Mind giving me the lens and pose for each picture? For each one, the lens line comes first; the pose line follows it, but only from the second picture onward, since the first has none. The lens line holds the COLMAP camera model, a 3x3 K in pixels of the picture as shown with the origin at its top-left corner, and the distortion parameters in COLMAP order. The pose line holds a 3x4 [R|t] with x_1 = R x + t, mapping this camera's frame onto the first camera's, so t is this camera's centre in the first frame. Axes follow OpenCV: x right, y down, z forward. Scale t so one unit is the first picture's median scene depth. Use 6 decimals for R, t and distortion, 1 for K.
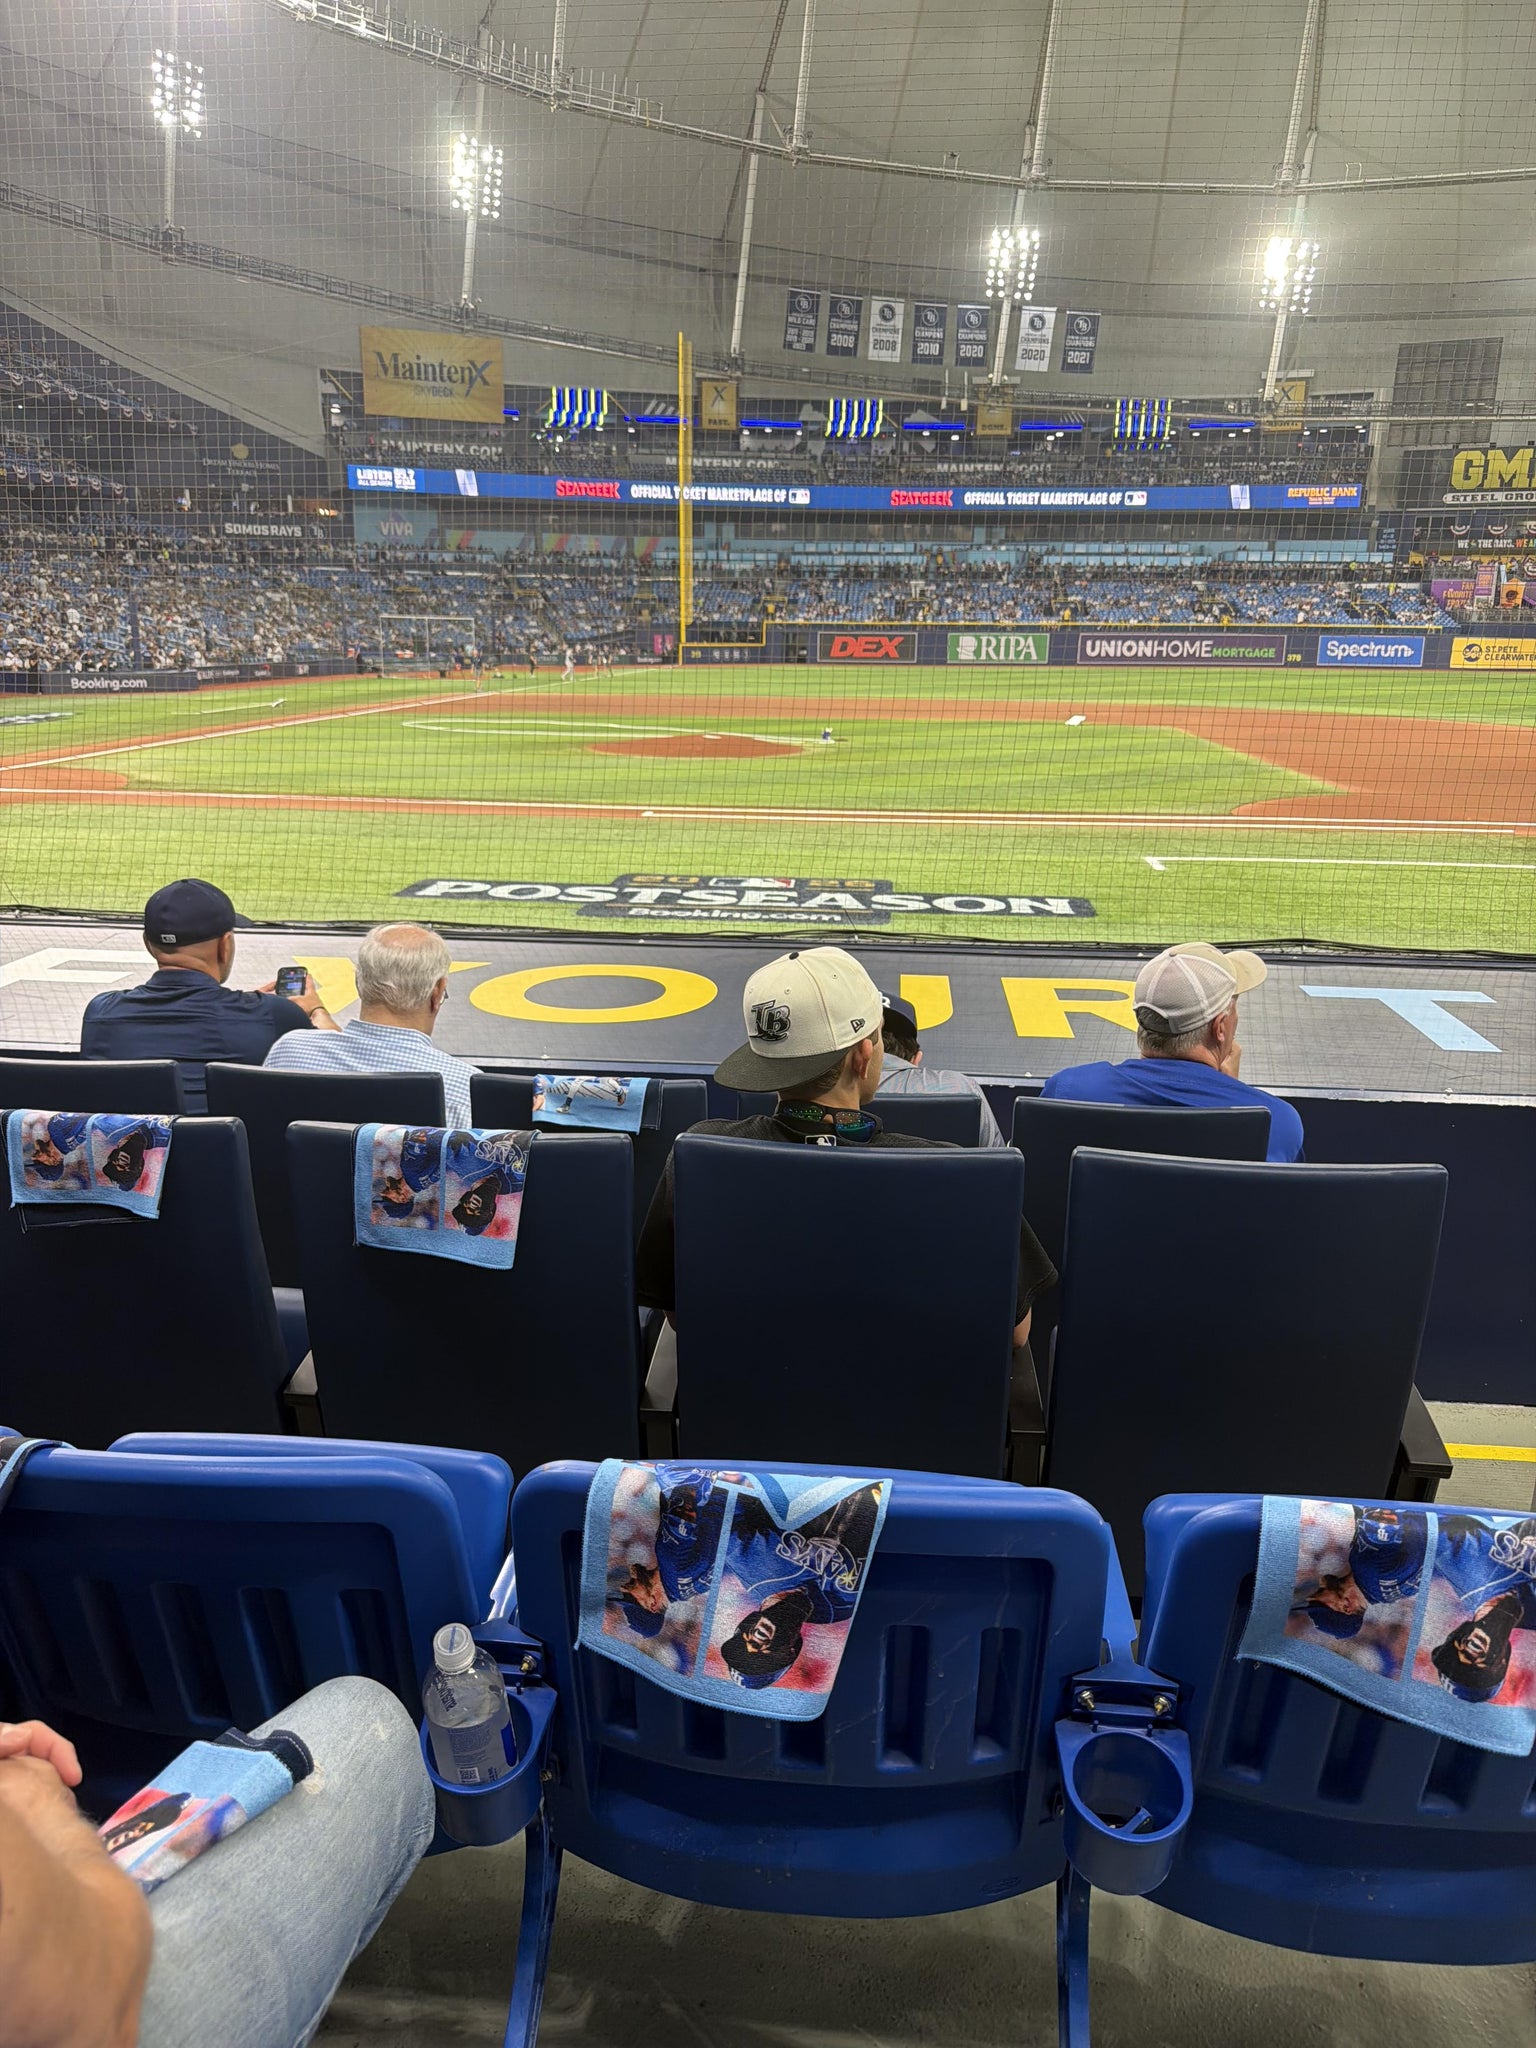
lens RADIAL K [[1435.8, 0, 780.1], [0, 1435.8, 1031.5], [0, 0, 1]] dist [0.073703, -0.105994]
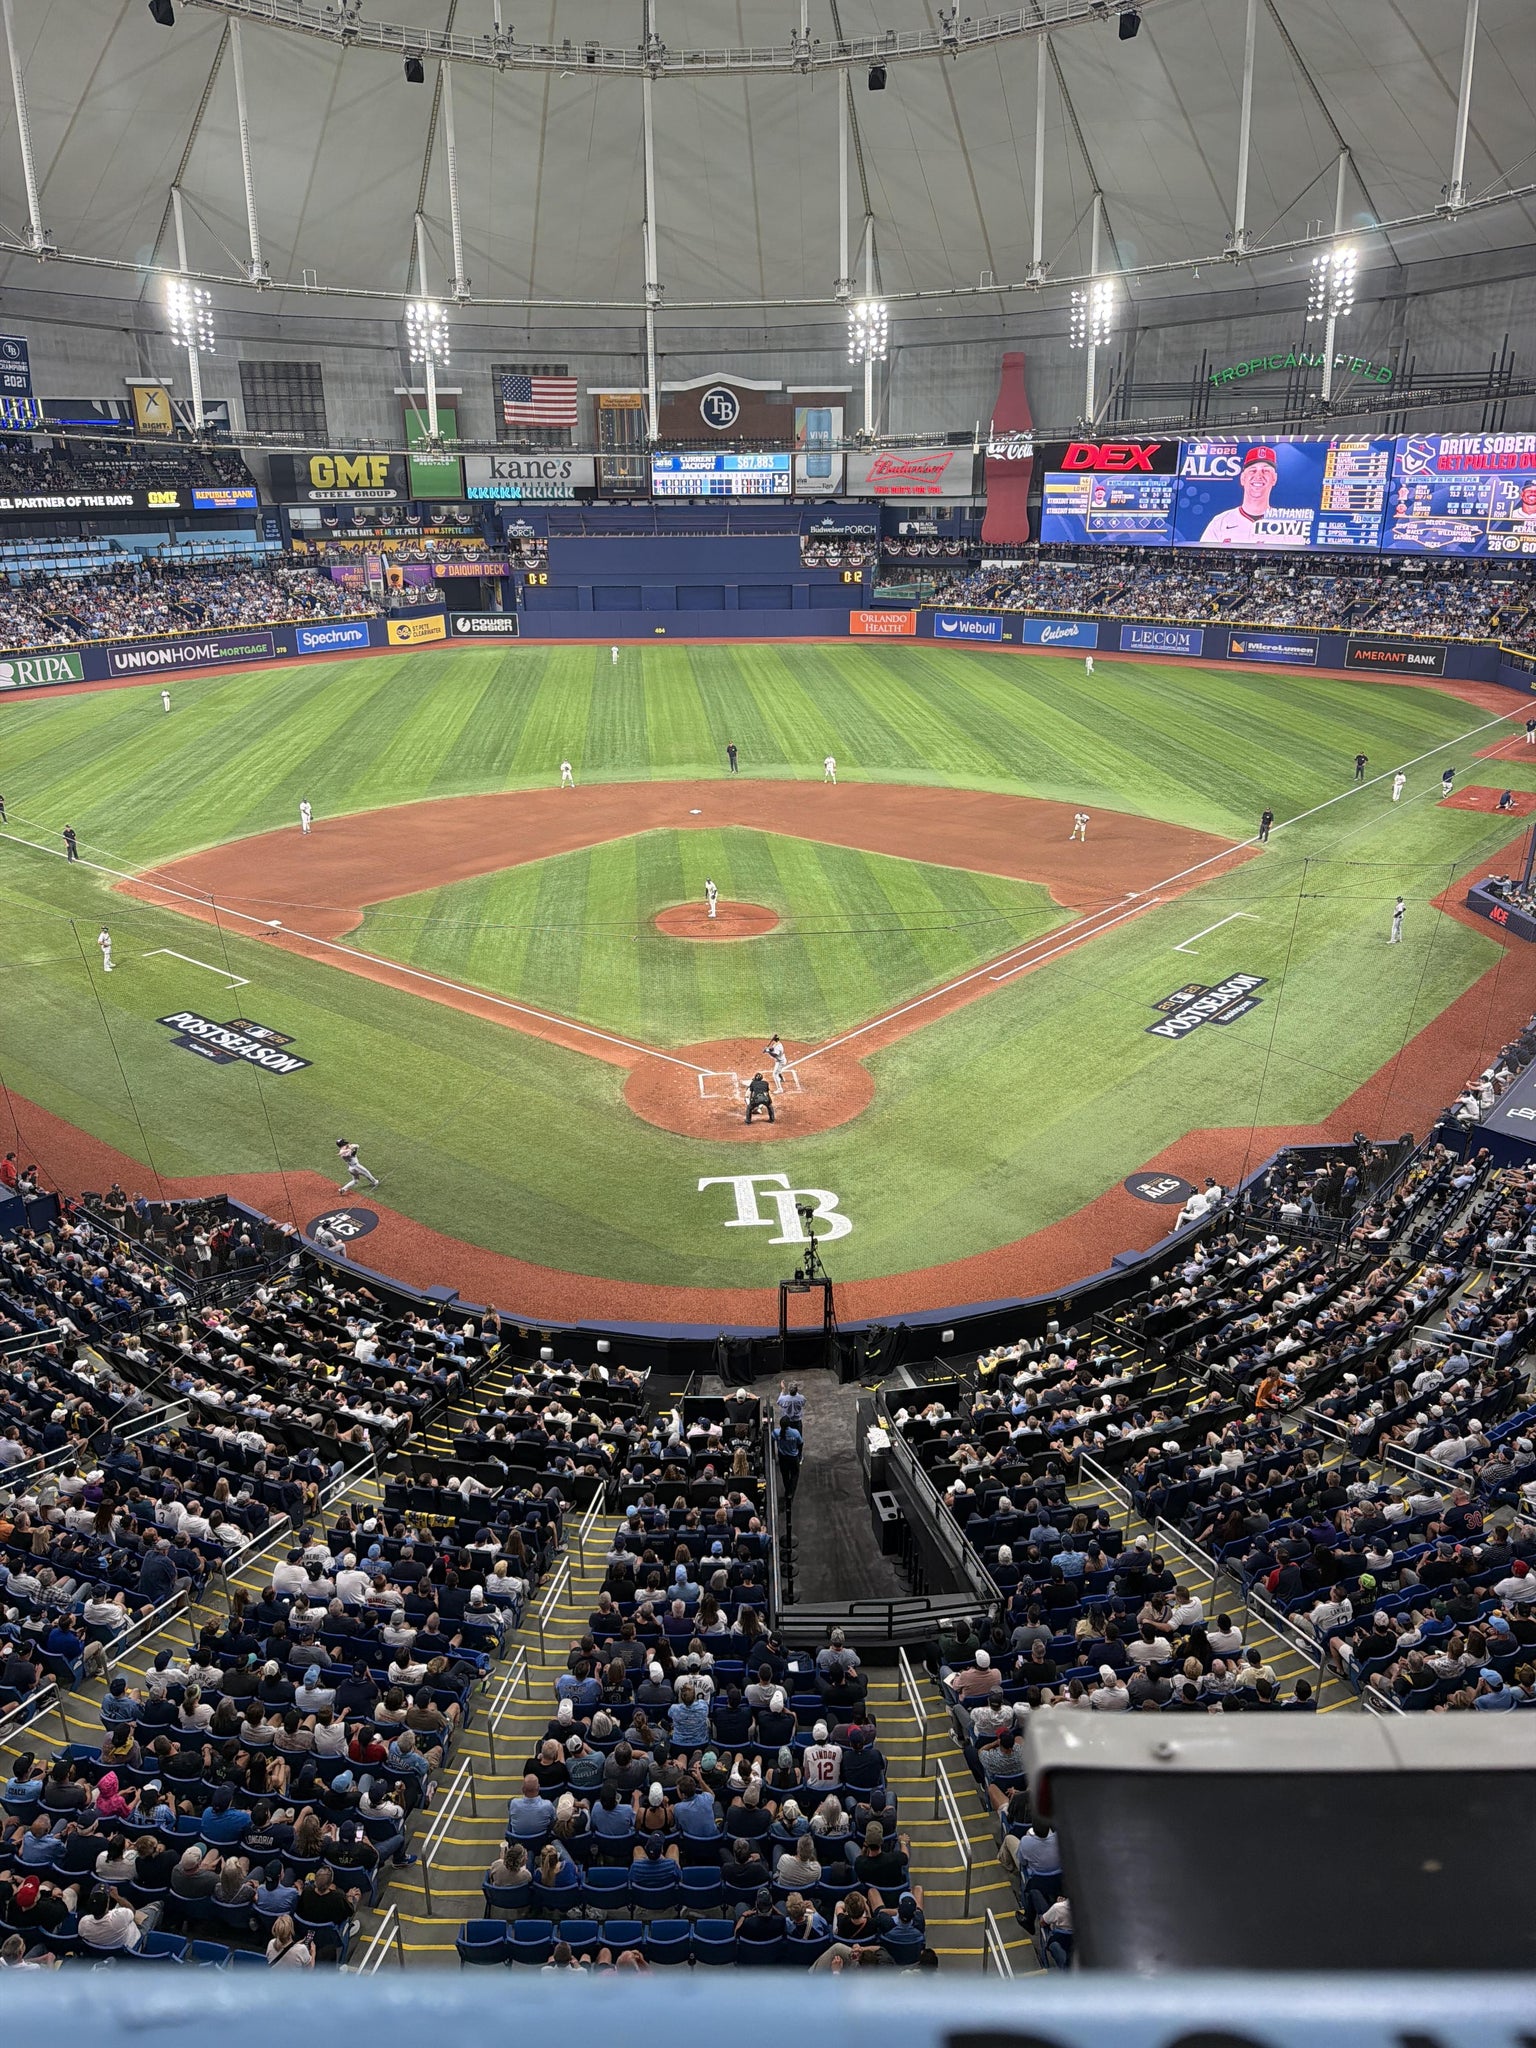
lens RADIAL K [[1435.8, 0, 763.8], [0, 1435.8, 1027.4], [0, 0, 1]] dist [0.073703, -0.105994]
pose [[0.577404, -0.316844, 0.752472, -0.405644], [0.230337, 0.947408, 0.222178, -0.135421], [-0.783294, 0.045036, 0.620018, -0.033852]]
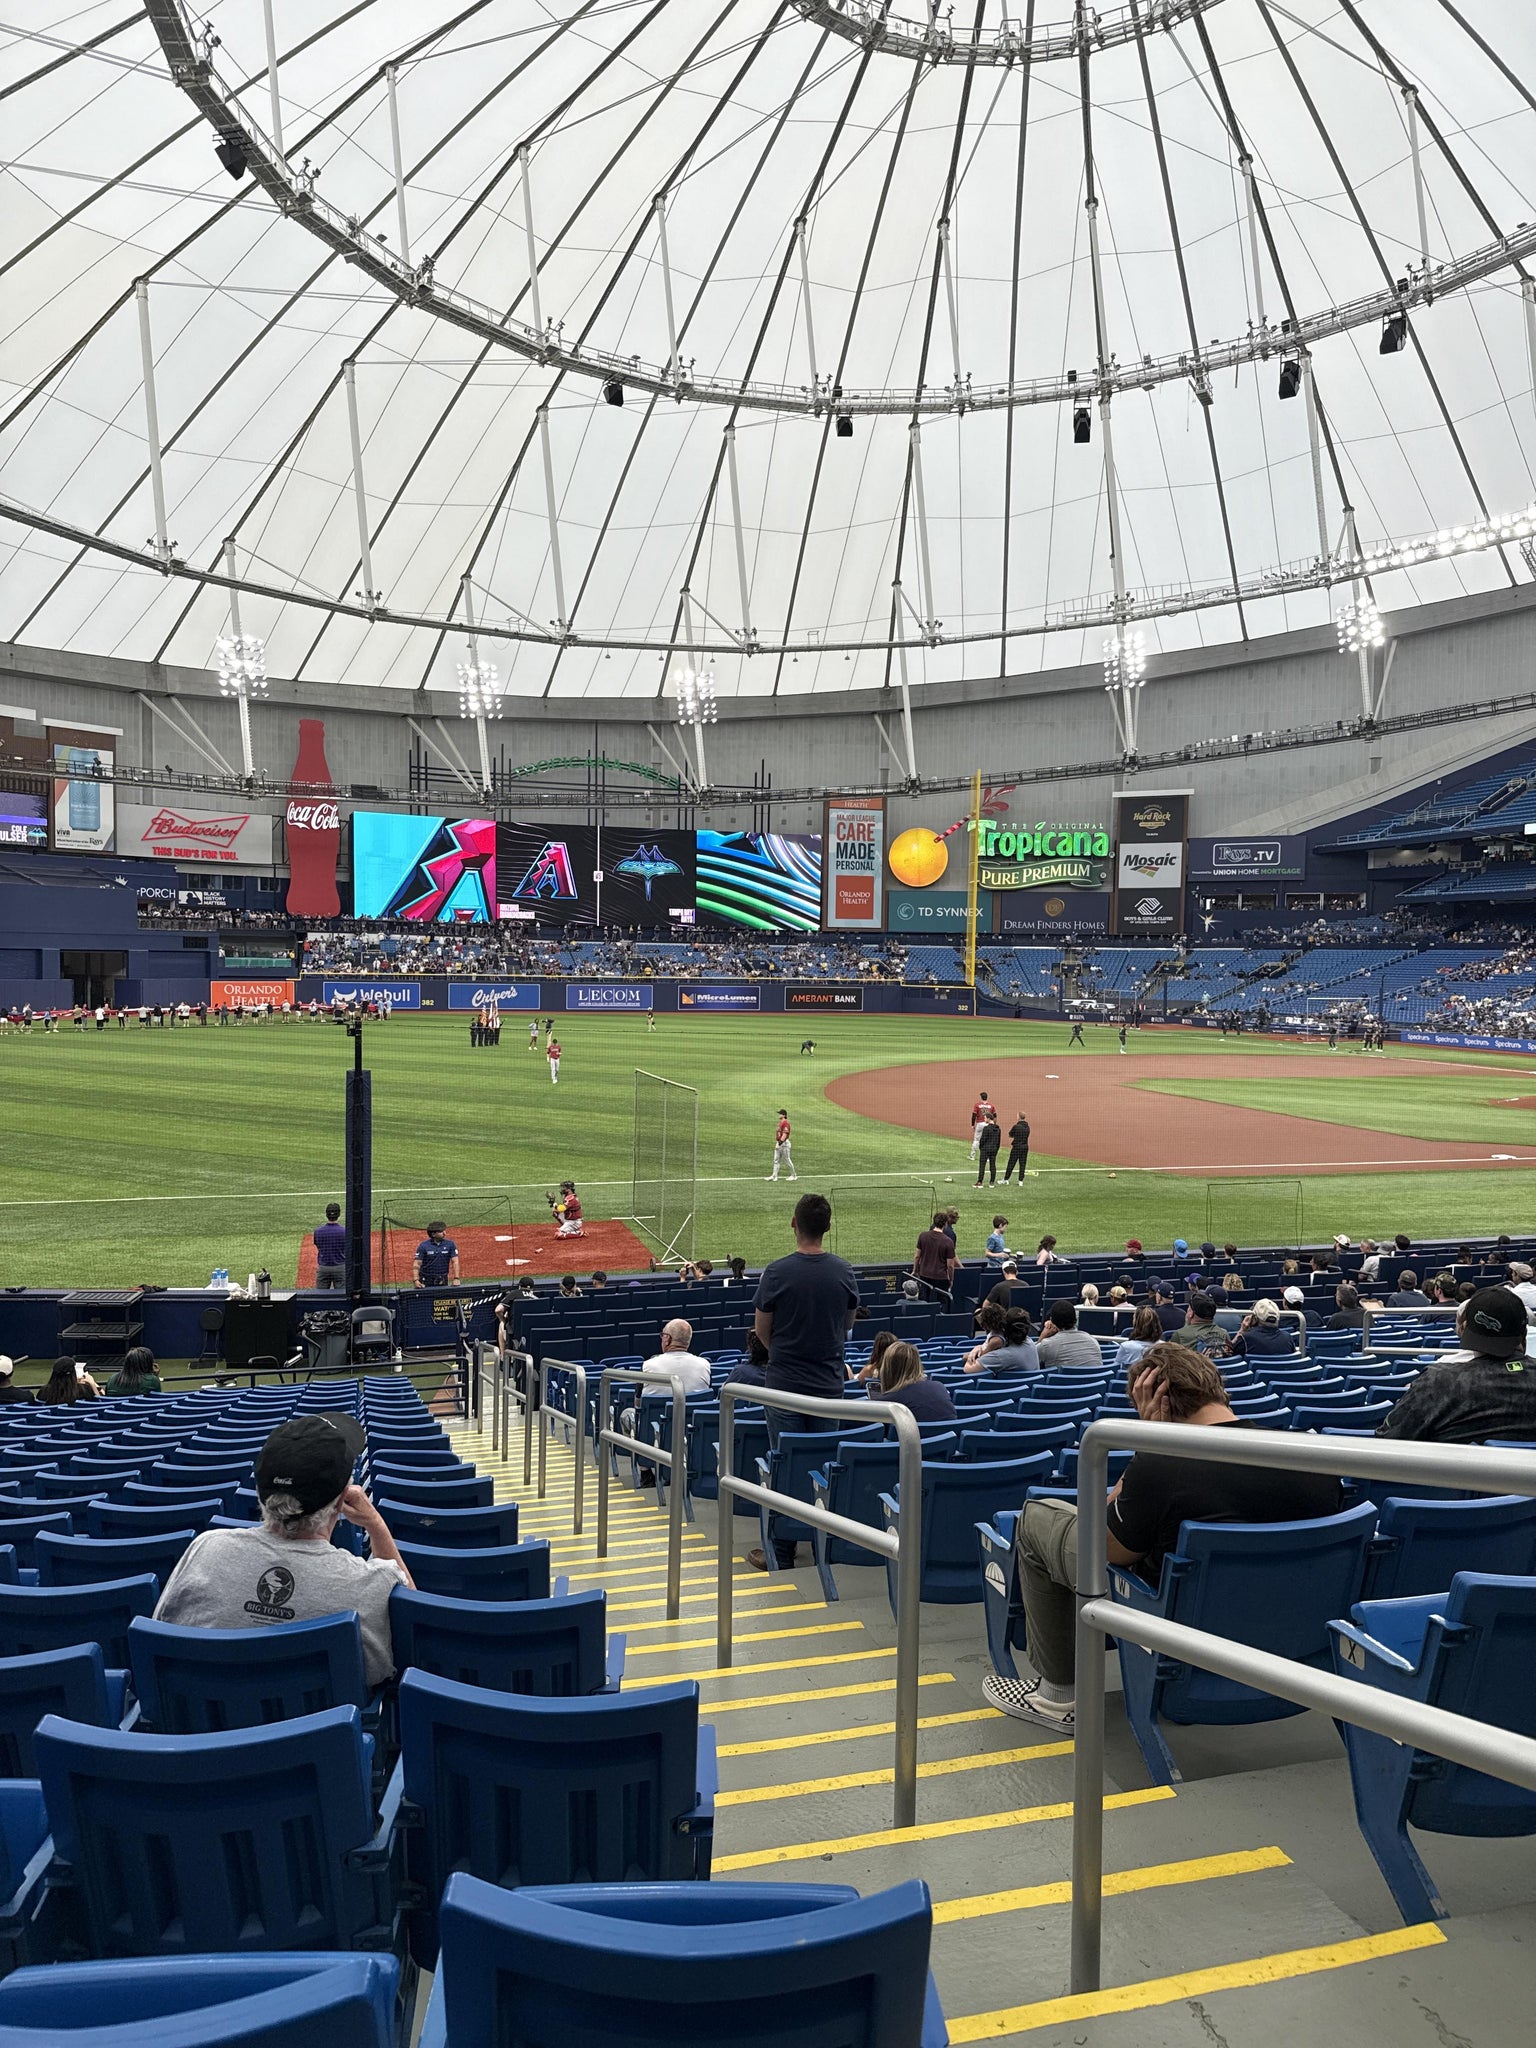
lens RADIAL K [[1435.8, 0, 770.5], [0, 1435.8, 1028.1], [0, 0, 1]] dist [0.073703, -0.105994]
pose [[-0.358487, -0.057621, 0.931755, -0.366120], [0.229875, 0.961912, 0.147929, -0.213478], [-0.904790, 0.267218, -0.331587, 0.685977]]
